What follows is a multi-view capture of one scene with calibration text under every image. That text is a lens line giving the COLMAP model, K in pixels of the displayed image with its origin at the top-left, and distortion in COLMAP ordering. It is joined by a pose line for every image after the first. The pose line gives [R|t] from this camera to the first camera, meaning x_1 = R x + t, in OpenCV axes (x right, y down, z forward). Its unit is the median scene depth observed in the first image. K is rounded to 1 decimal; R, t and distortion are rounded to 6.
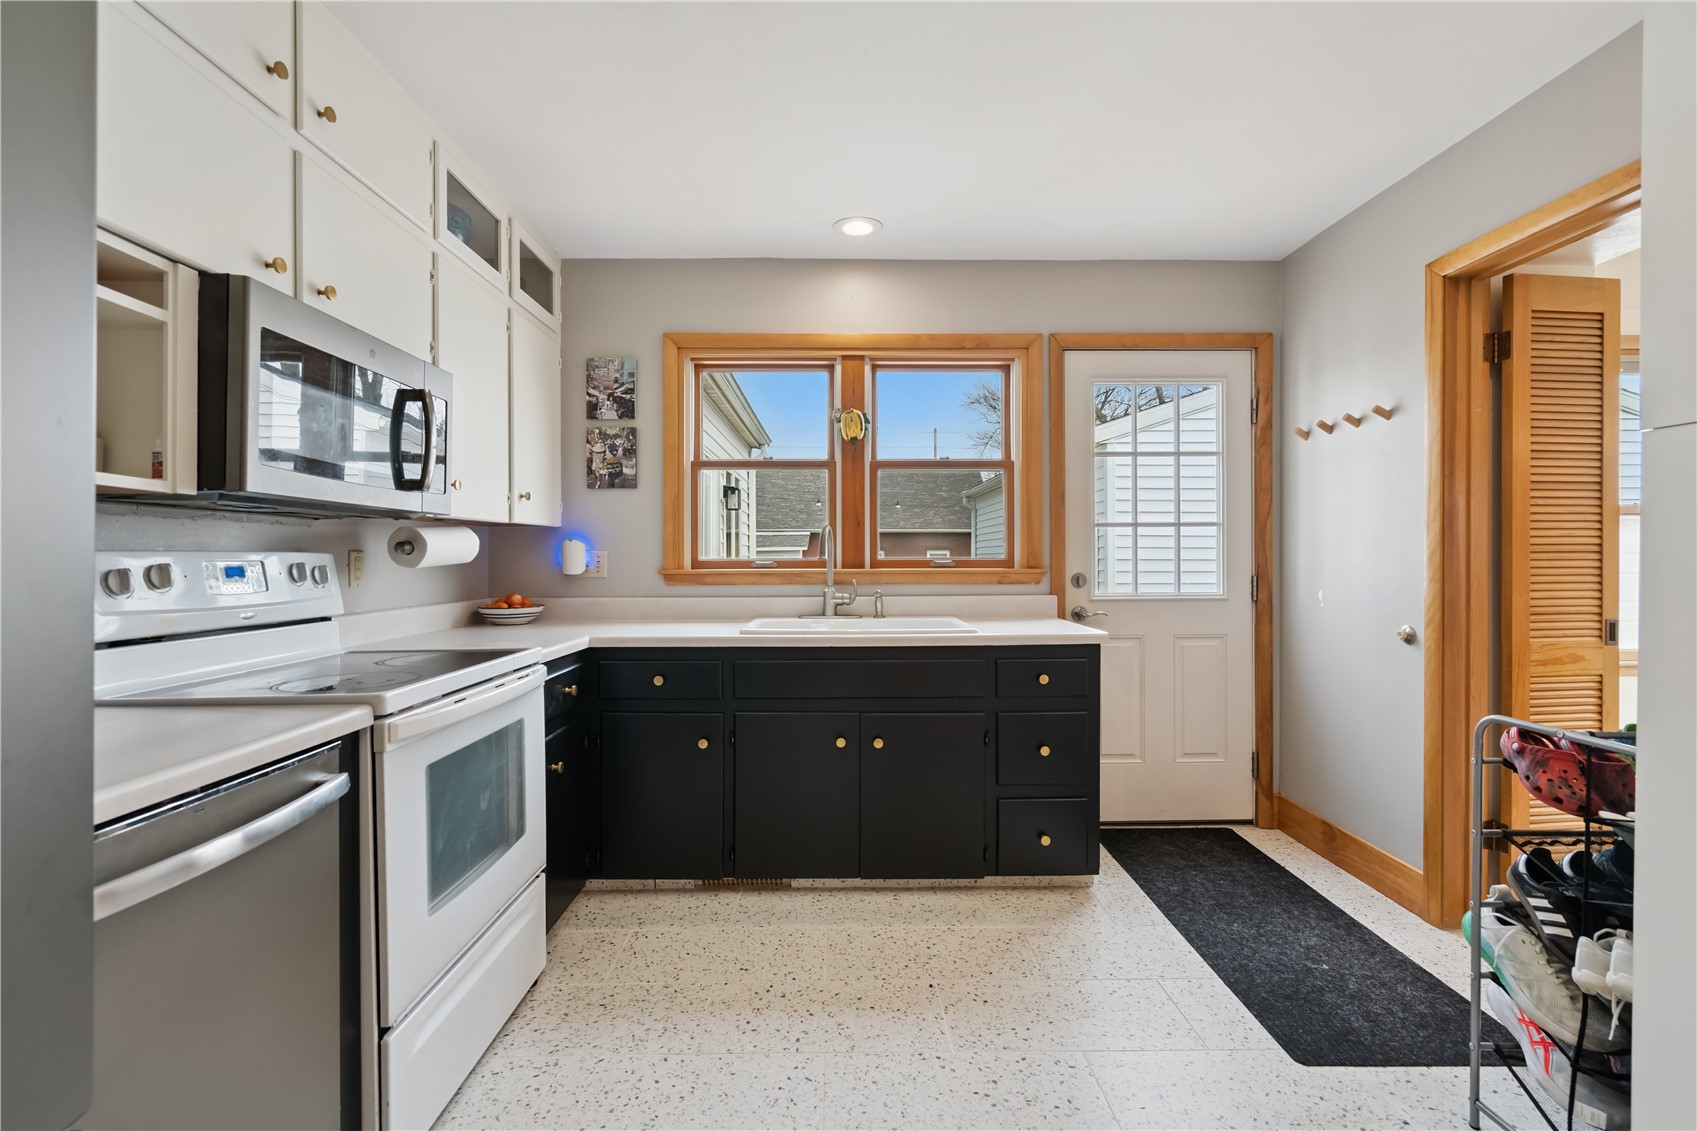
lens RADIAL K [[767.3, 0, 843.6], [0, 767.3, 558.0], [0, 0, 1]] dist [-0.001657, -0.000165]
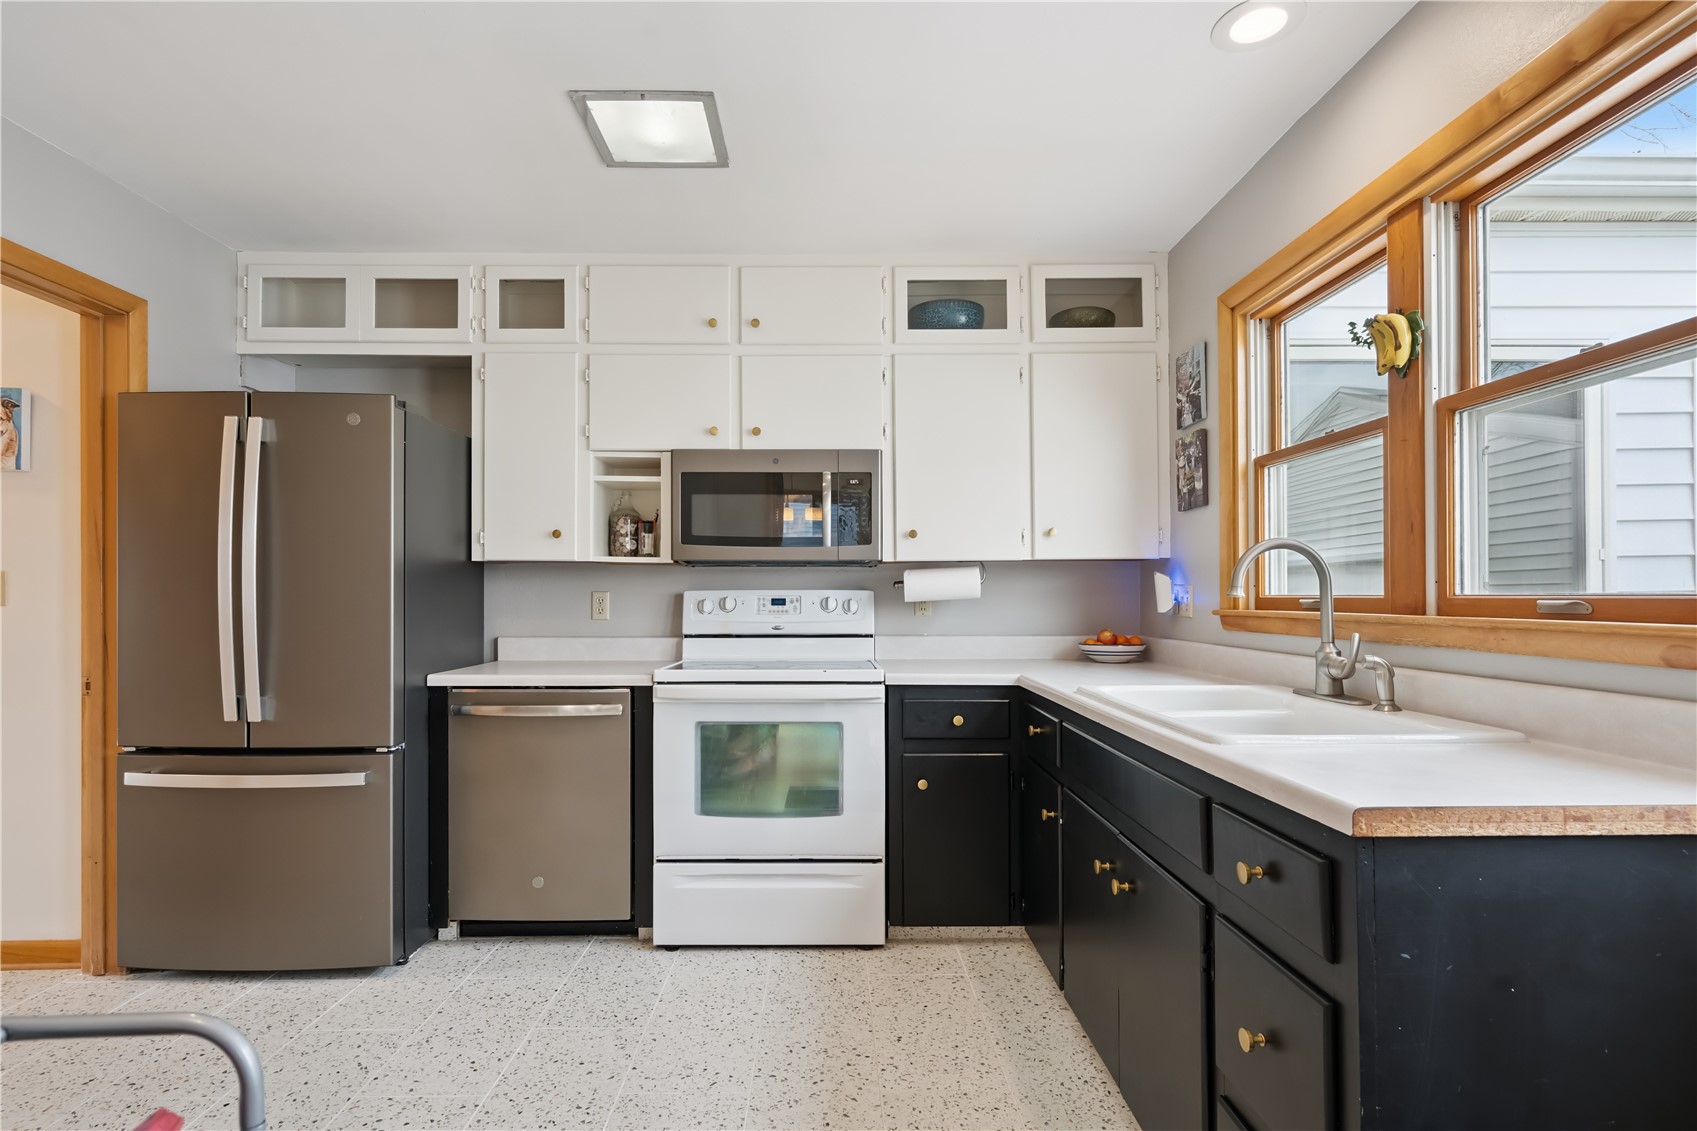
lens RADIAL K [[830.8, 0, 820.1], [0, 830.8, 591.5], [0, 0, 1]] dist [0.006943, 0.000730]
pose [[-0.005398, -0.002209, -0.999983, 0.749893], [-0.000415, 0.999997, -0.002207, -0.000586], [0.999985, 0.000403, -0.005399, 0.779057]]
